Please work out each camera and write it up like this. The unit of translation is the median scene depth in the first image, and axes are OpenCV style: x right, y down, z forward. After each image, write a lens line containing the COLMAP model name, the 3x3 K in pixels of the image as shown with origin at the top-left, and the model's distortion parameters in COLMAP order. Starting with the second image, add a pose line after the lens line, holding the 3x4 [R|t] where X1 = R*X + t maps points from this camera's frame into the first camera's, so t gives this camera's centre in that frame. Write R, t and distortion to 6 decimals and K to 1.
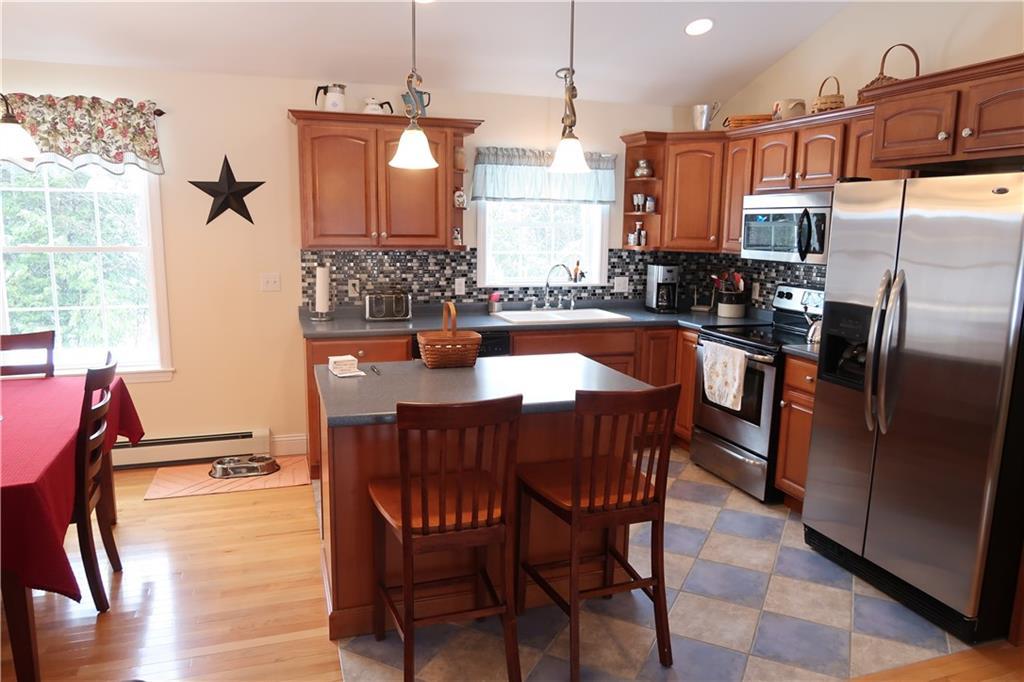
lens RADIAL K [[701.7, 0, 512.0], [0, 701.7, 341.0], [0, 0, 1]] dist [-0.026706, 0.002319]
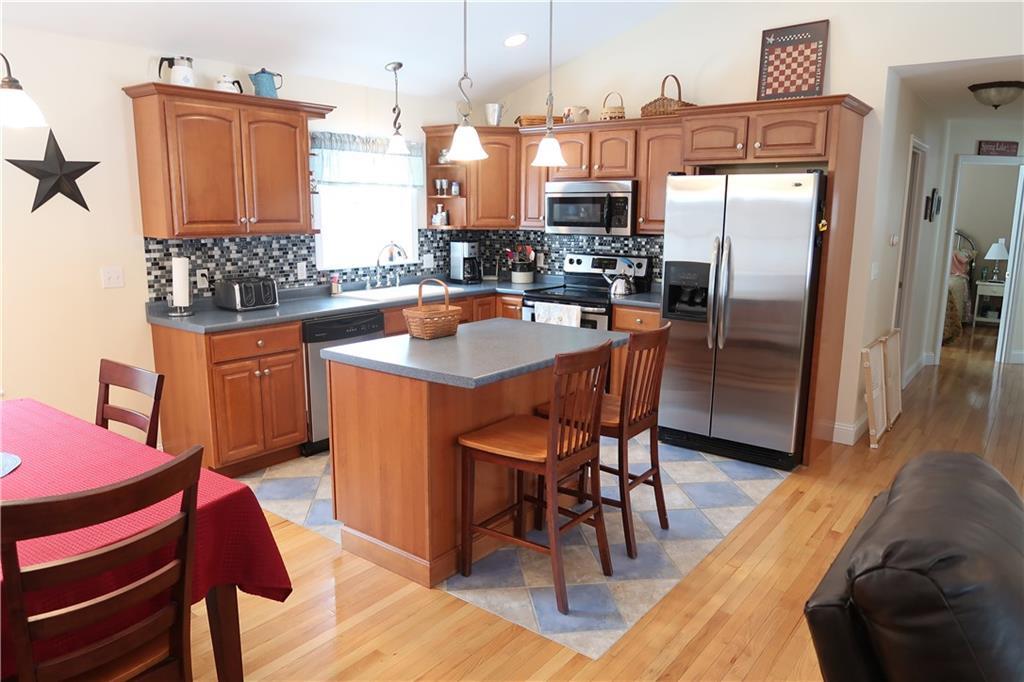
lens RADIAL K [[701.7, 0, 512.0], [0, 701.7, 341.0], [0, 0, 1]] dist [-0.026706, 0.002319]
pose [[0.833485, -0.112351, 0.540998, -0.385648], [0.096891, 0.993657, 0.057082, -0.006141], [-0.543980, 0.004841, 0.839084, -0.000130]]
